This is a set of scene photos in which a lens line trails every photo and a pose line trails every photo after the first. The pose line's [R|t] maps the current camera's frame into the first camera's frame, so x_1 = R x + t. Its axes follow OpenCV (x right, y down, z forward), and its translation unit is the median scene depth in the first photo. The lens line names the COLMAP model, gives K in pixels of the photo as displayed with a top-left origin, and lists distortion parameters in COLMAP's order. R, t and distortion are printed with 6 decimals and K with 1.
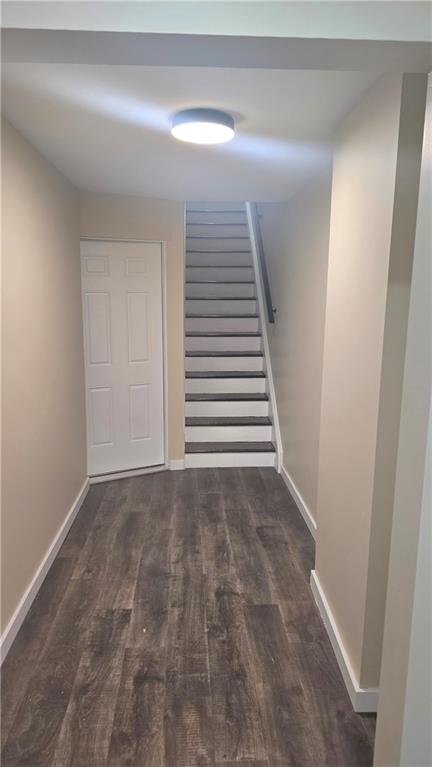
lens RADIAL K [[524.6, 0, 216.0], [0, 524.6, 383.5], [0, 0, 1]] dist [-0.003602, -0.002239]
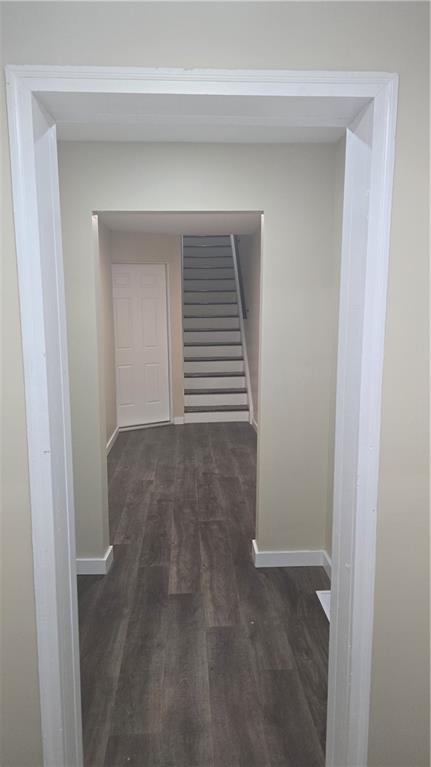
lens RADIAL K [[524.6, 0, 215.5], [0, 524.6, 383.5], [0, 0, 1]] dist [-0.003602, -0.002239]
pose [[0.999888, -0.014642, -0.002963, 0.041386], [0.014579, 0.999691, -0.020122, 0.120243], [0.003257, 0.020077, 0.999793, -0.574160]]
